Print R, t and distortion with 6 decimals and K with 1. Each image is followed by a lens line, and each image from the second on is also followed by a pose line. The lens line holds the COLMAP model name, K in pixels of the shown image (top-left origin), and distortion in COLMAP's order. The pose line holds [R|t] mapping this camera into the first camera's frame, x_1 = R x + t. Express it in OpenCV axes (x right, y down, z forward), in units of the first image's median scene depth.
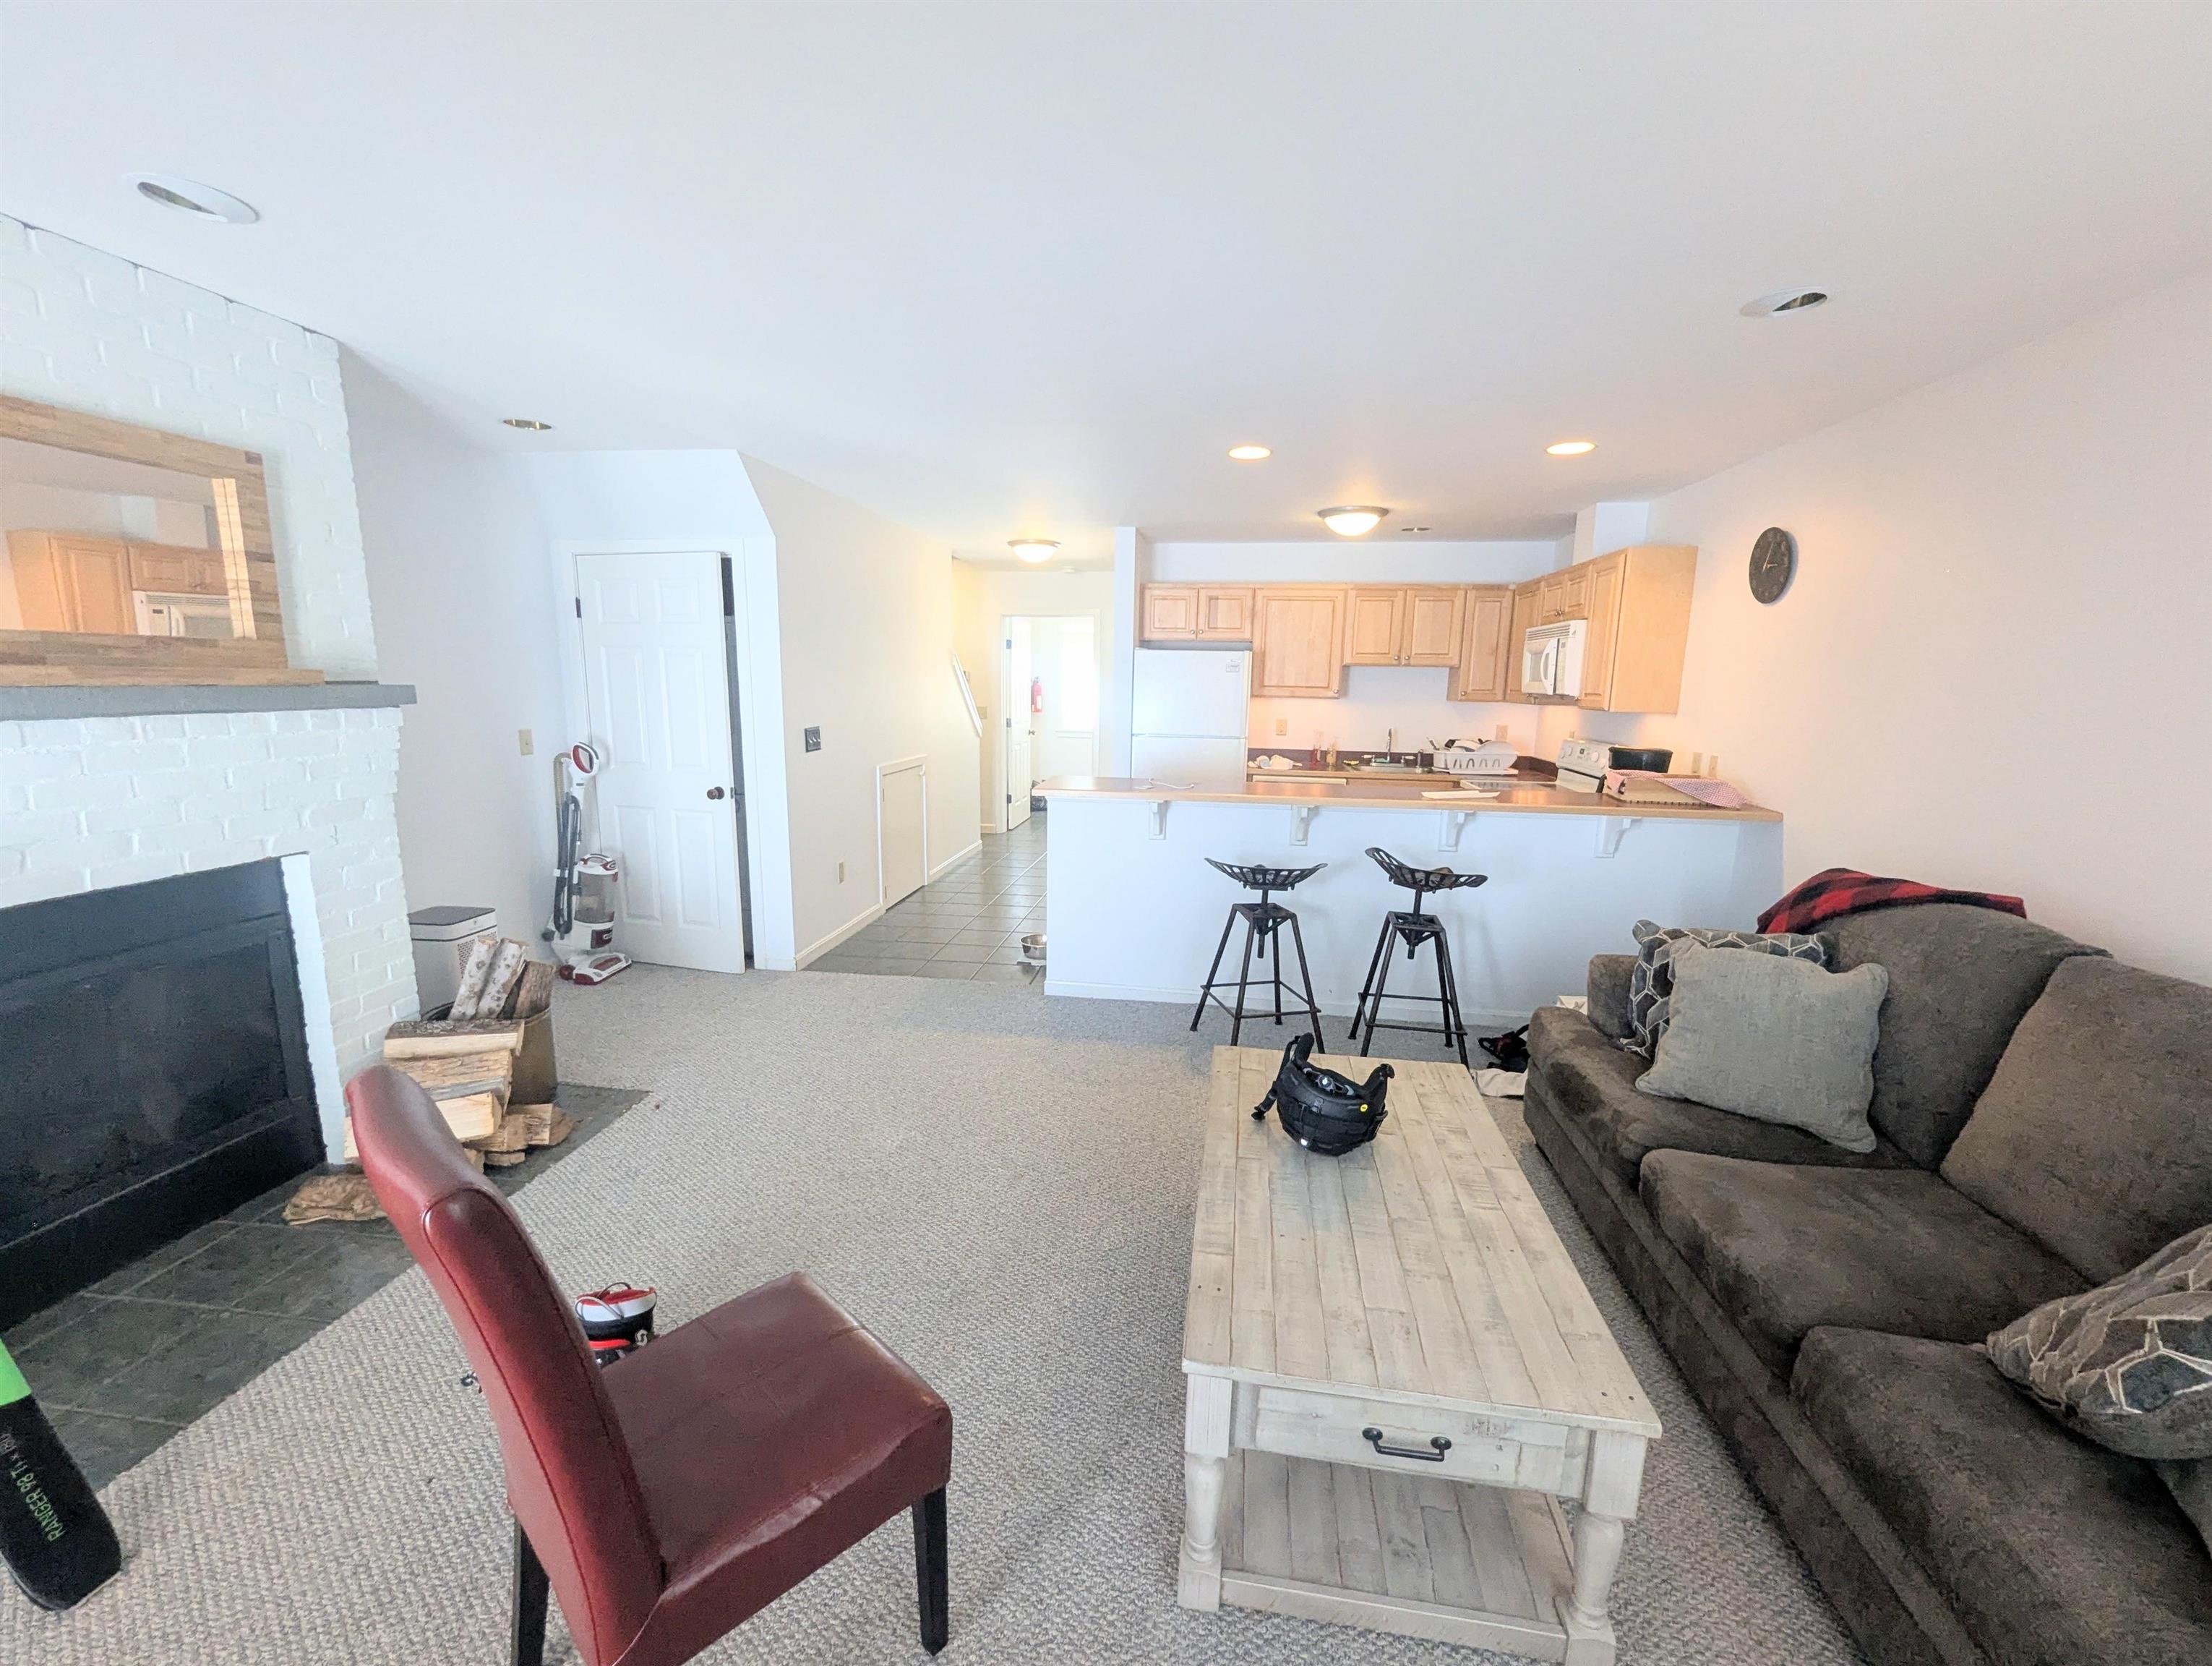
lens RADIAL K [[922.8, 0, 1102.8], [0, 922.8, 844.7], [0, 0, 1]] dist [-0.002036, -0.000839]
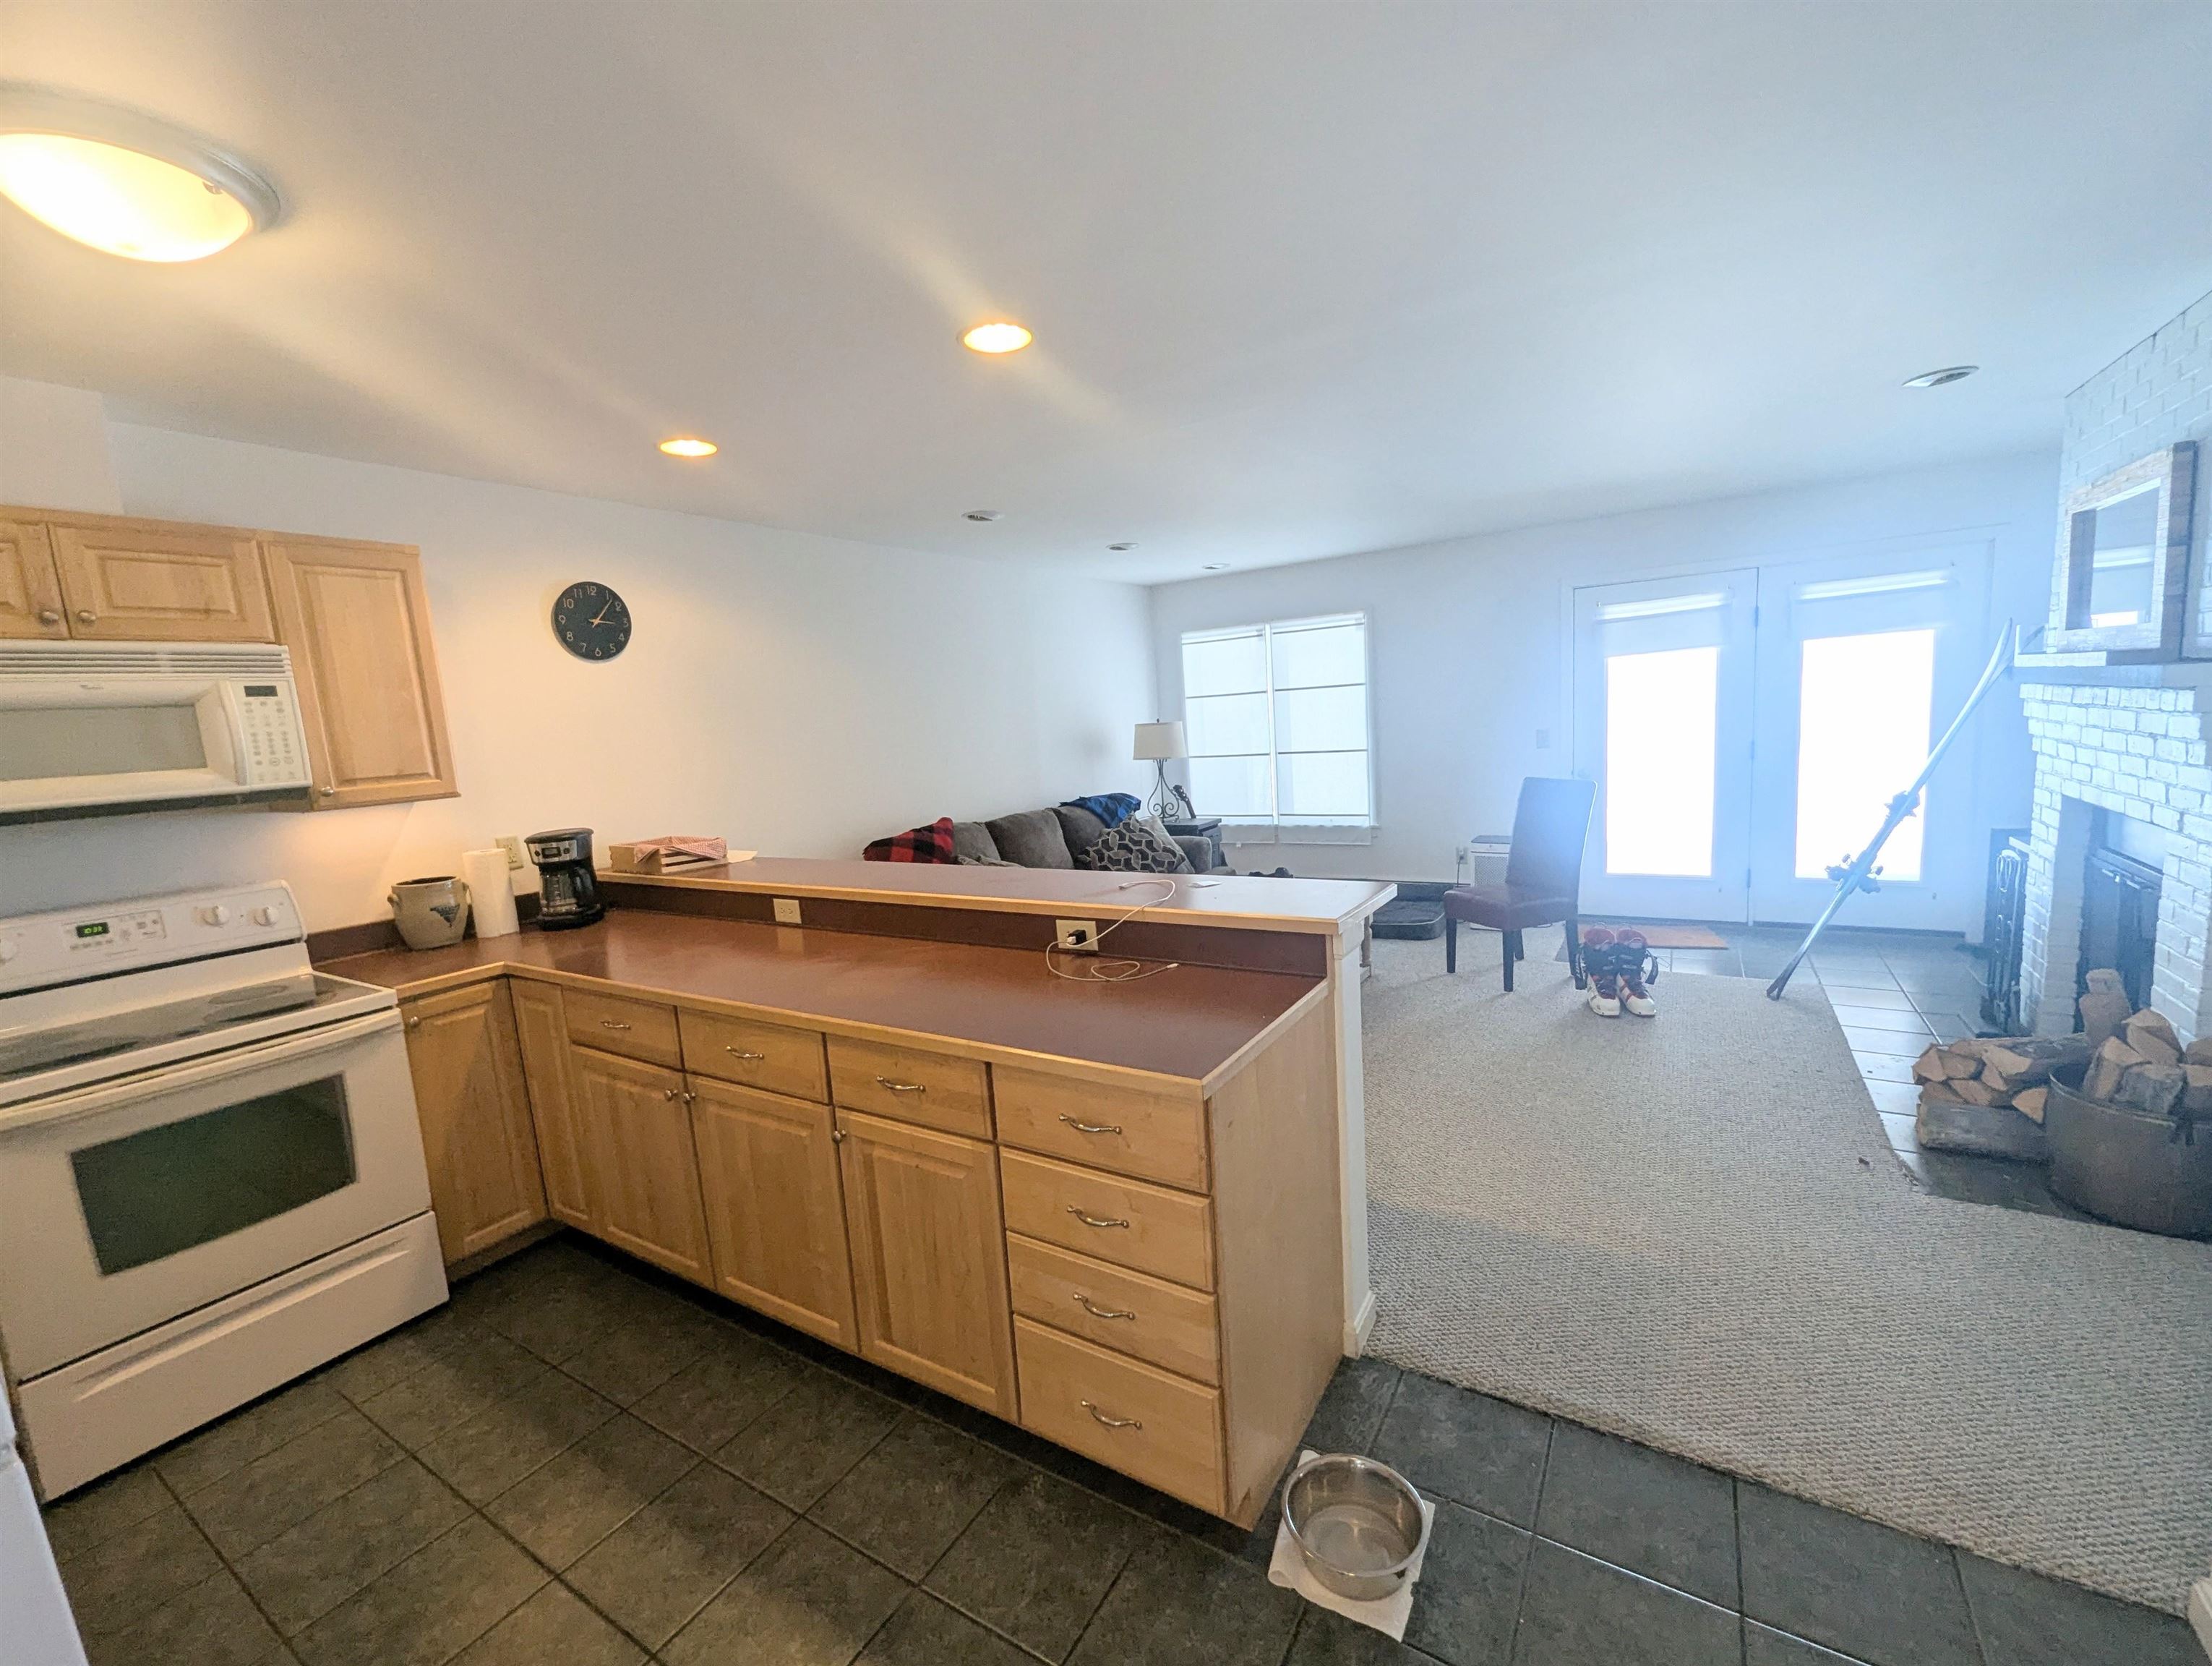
lens RADIAL K [[919.5, 0, 1105.2], [0, 919.5, 844.2], [0, 0, 1]] dist [-0.001061, -0.000113]
pose [[-0.911866, -0.012540, 0.410297, -0.116999], [0.124382, 0.944101, 0.305290, -0.226508], [-0.391191, 0.329417, -0.859334, 1.237719]]
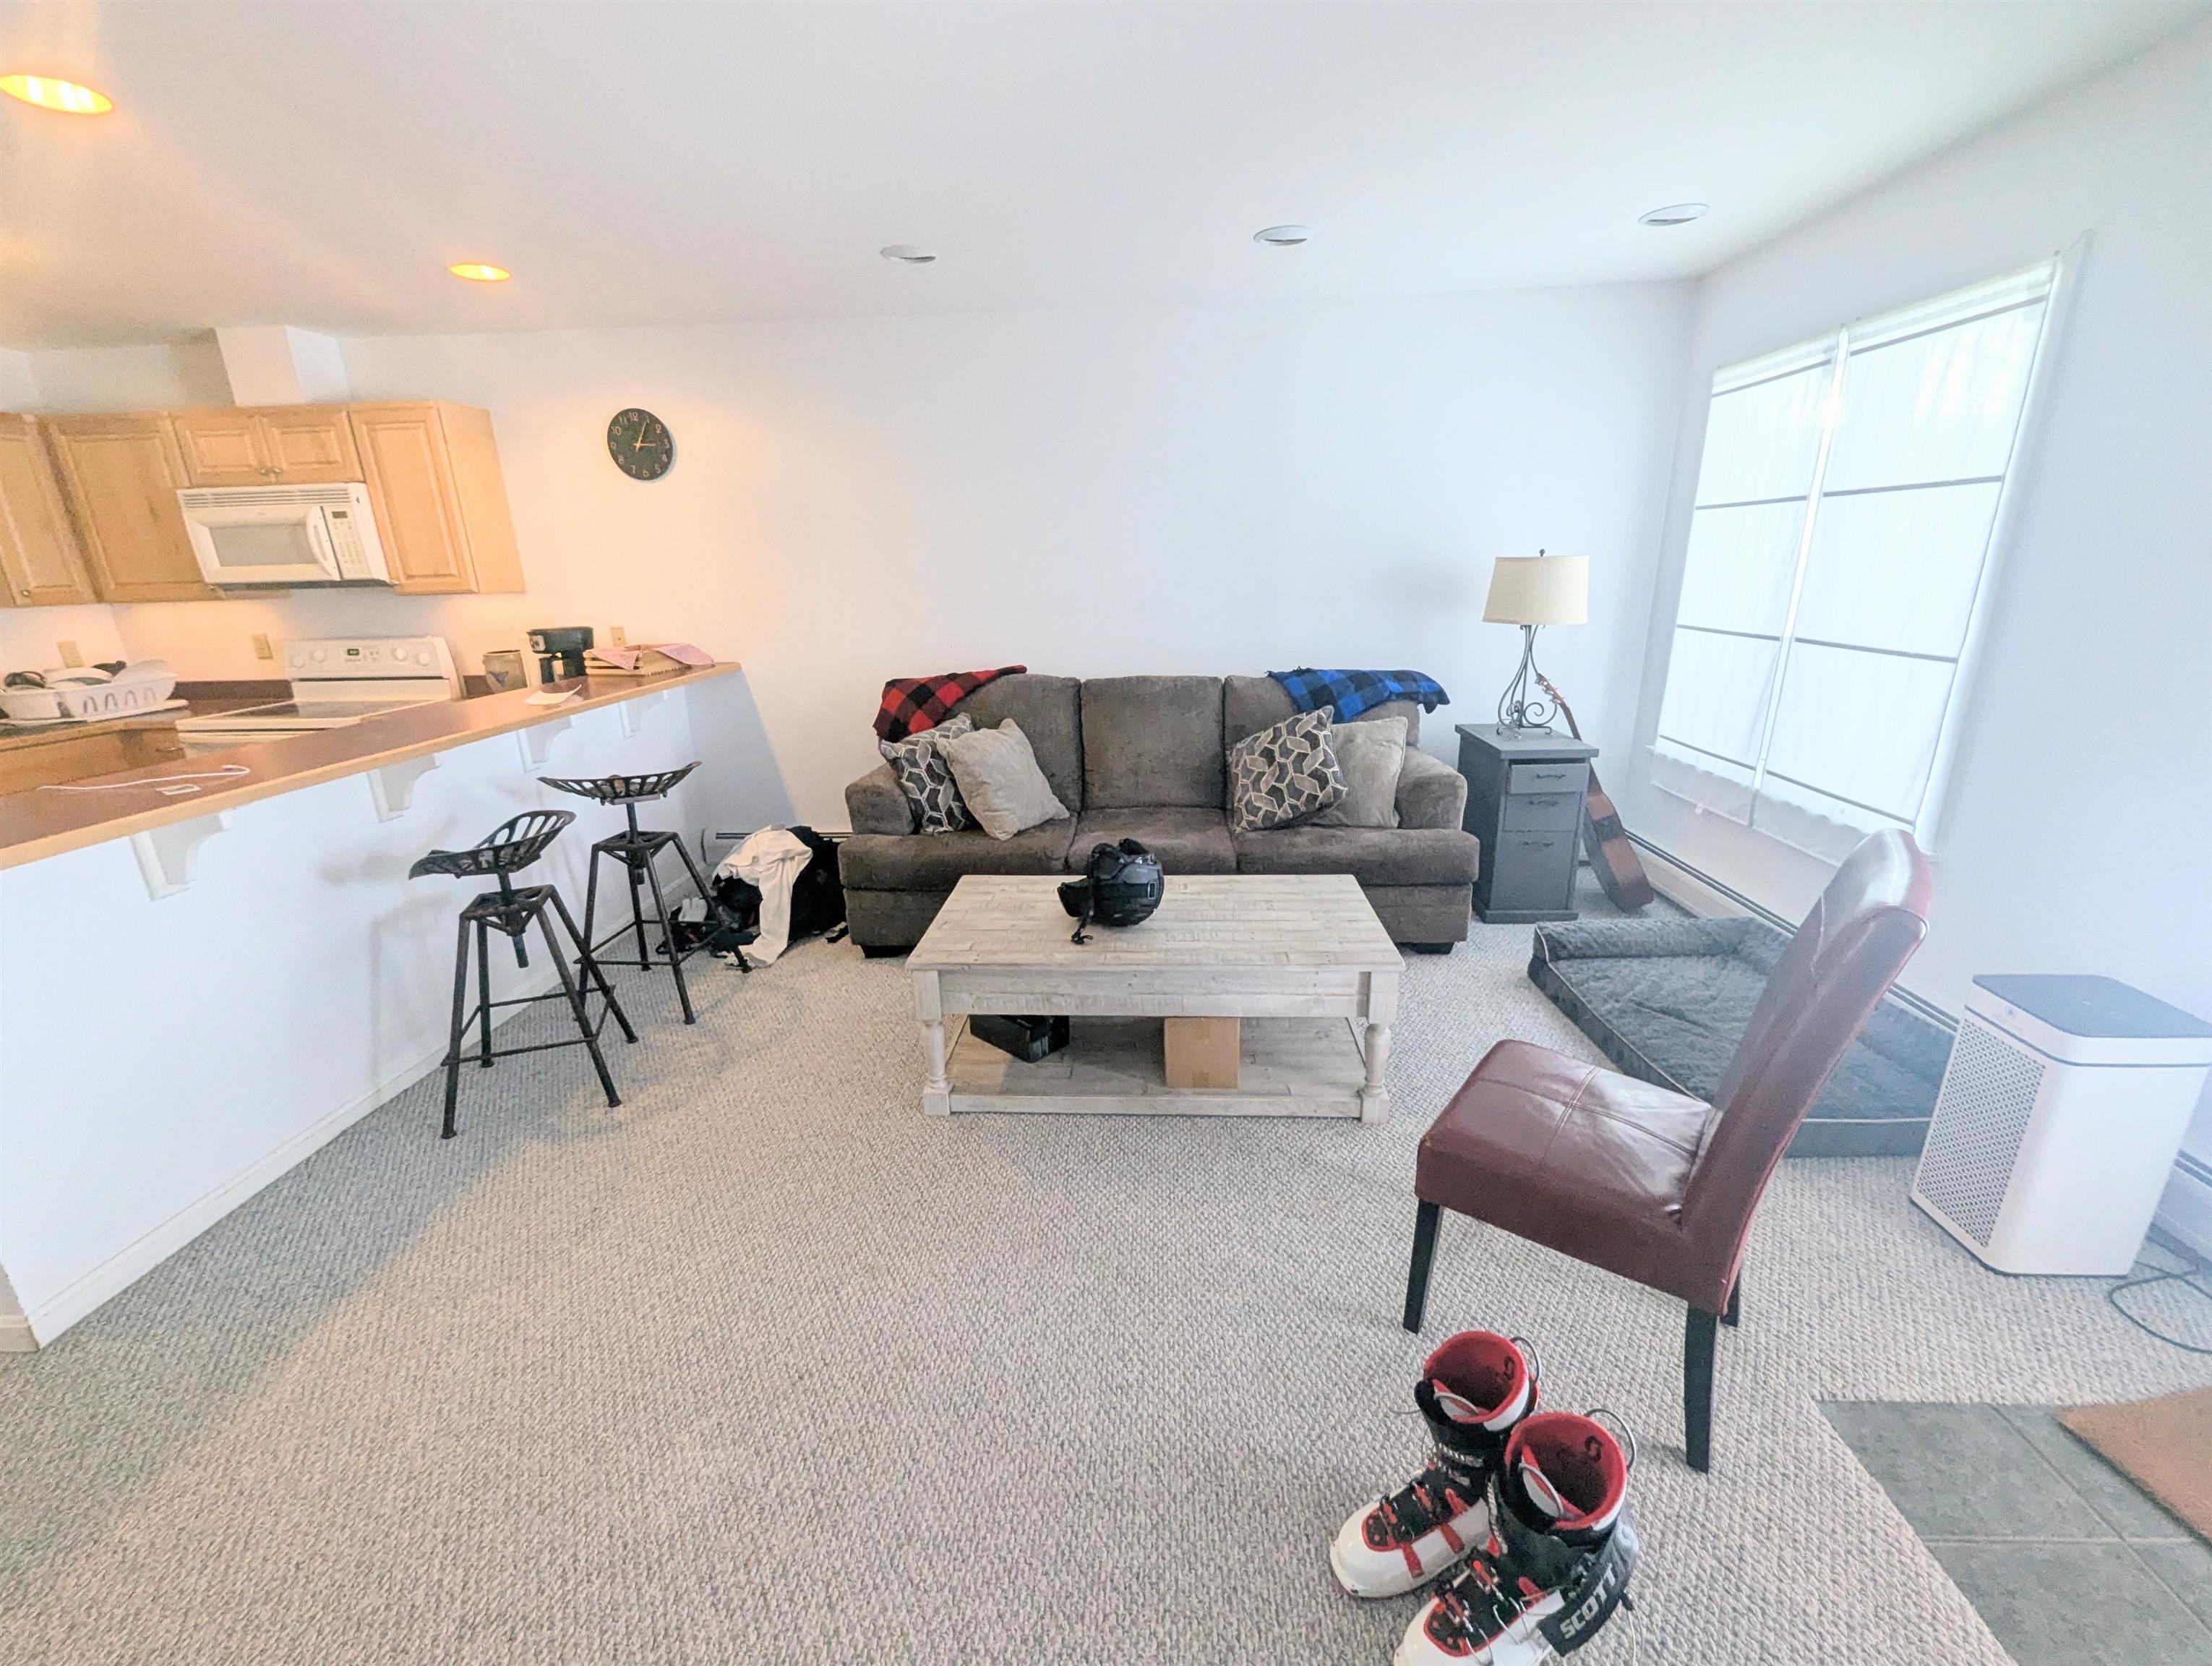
lens RADIAL K [[914.1, 0, 1105.5], [0, 914.1, 844.1], [0, 0, 1]] dist [0.000989, -0.000408]
pose [[-0.092310, -0.310261, 0.946159, -0.376101], [0.202890, 0.924421, 0.322927, -0.074096], [-0.974841, 0.221776, -0.022385, 0.429149]]
